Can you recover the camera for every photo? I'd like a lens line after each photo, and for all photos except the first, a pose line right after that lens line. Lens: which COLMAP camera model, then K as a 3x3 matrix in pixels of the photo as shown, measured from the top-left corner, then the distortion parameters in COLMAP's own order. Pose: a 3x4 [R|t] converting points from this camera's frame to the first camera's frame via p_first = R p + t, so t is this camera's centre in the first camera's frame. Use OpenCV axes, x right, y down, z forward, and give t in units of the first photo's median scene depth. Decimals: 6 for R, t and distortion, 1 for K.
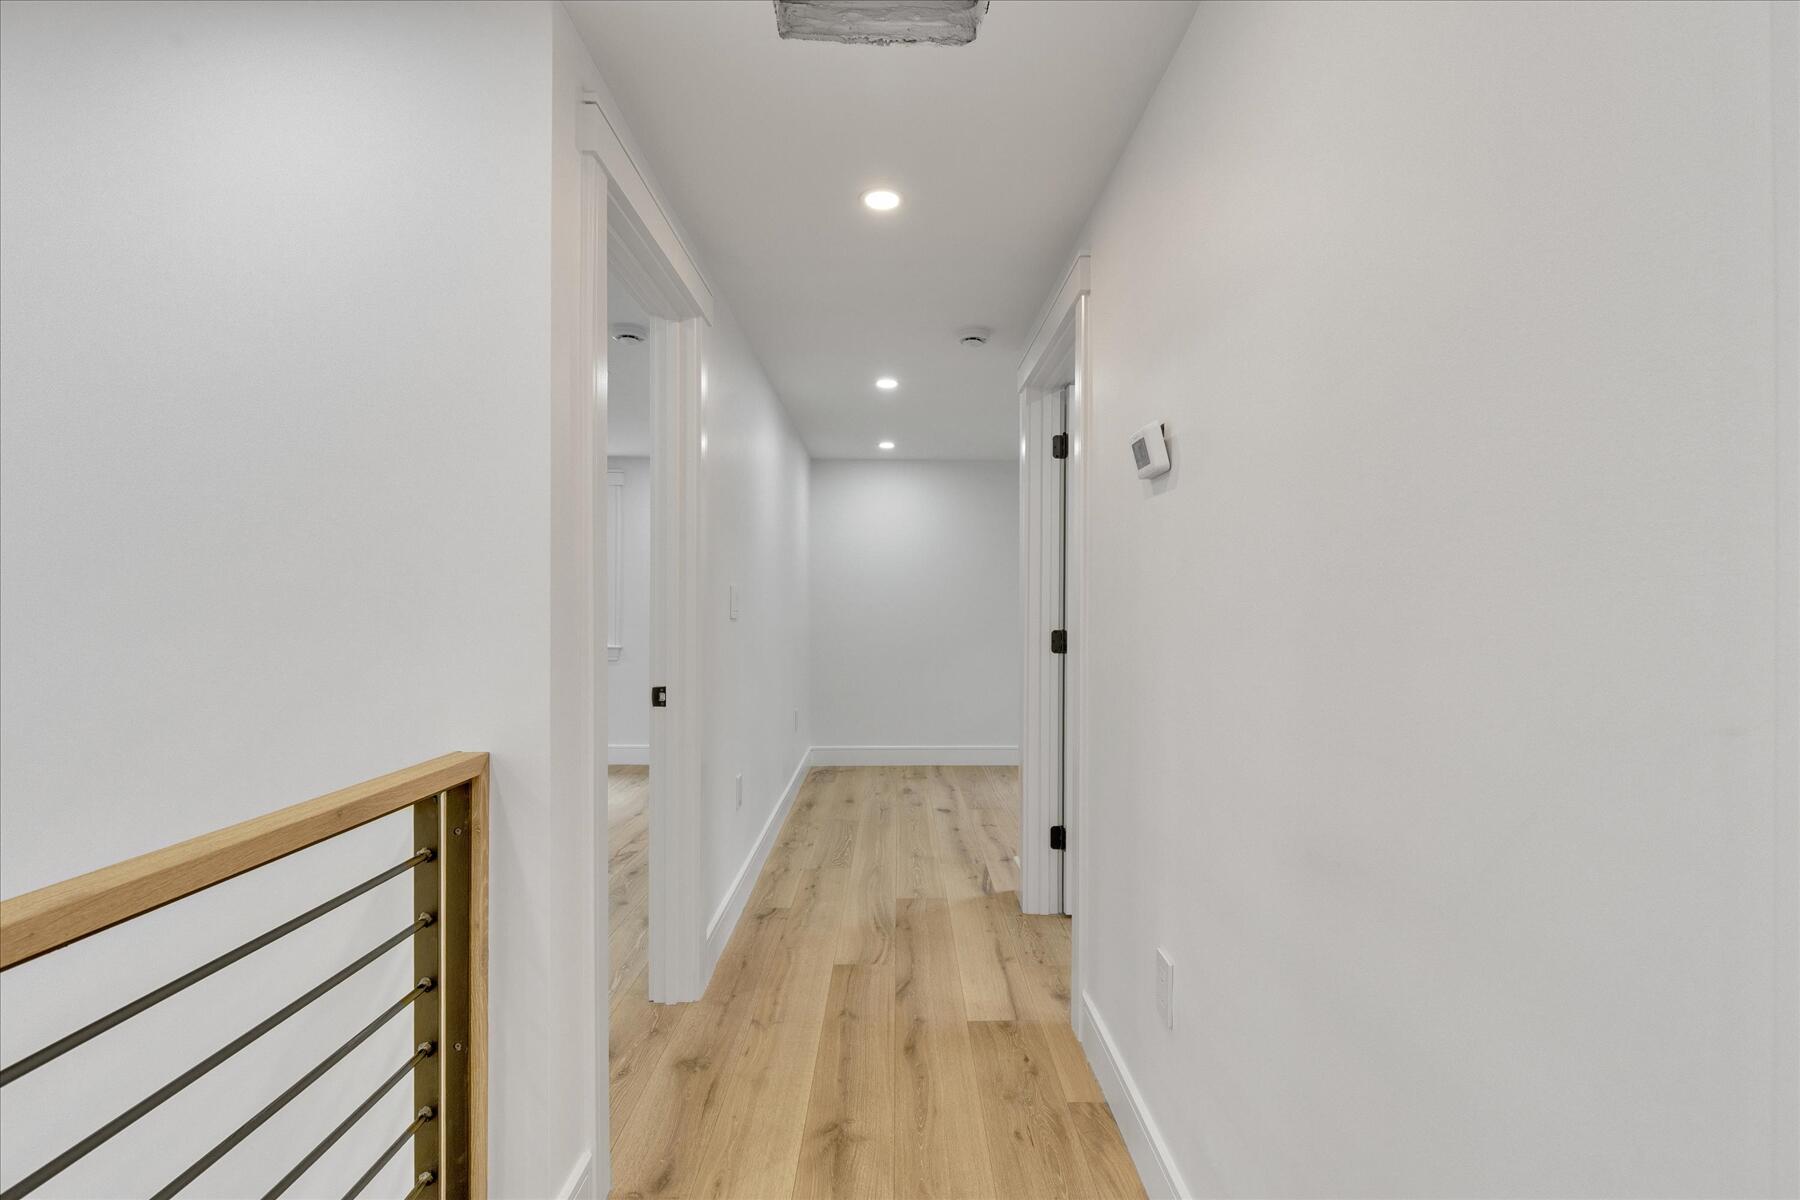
lens RADIAL K [[829.7, 0, 902.5], [0, 829.7, 601.7], [0, 0, 1]] dist [0.004708, 0.000499]
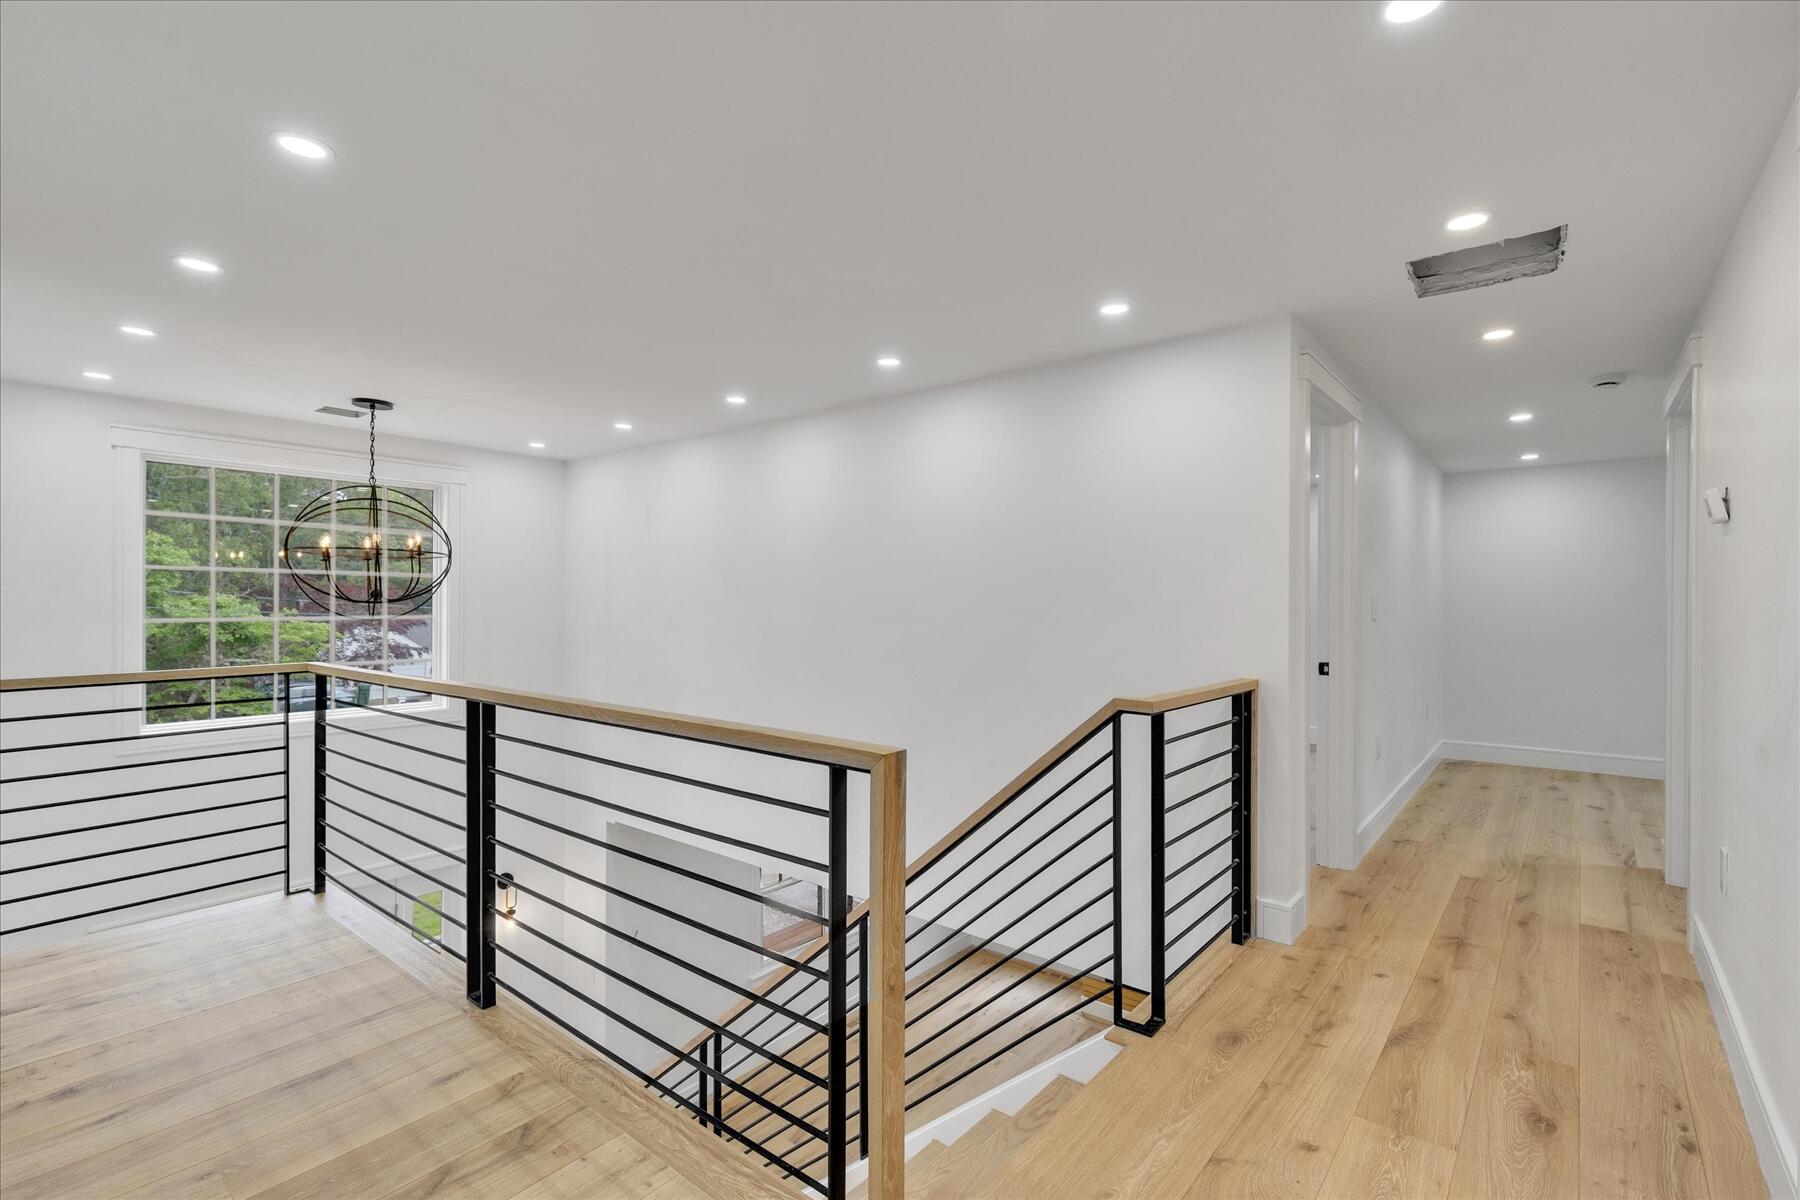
lens RADIAL K [[829.7, 0, 900.0], [0, 829.7, 606.0], [0, 0, 1]] dist [0.004708, 0.000499]
pose [[0.769979, 0.001286, -0.638068, 0.078054], [0.000220, 0.999997, 0.002281, -0.005655], [0.638069, -0.001896, 0.769977, -0.624199]]
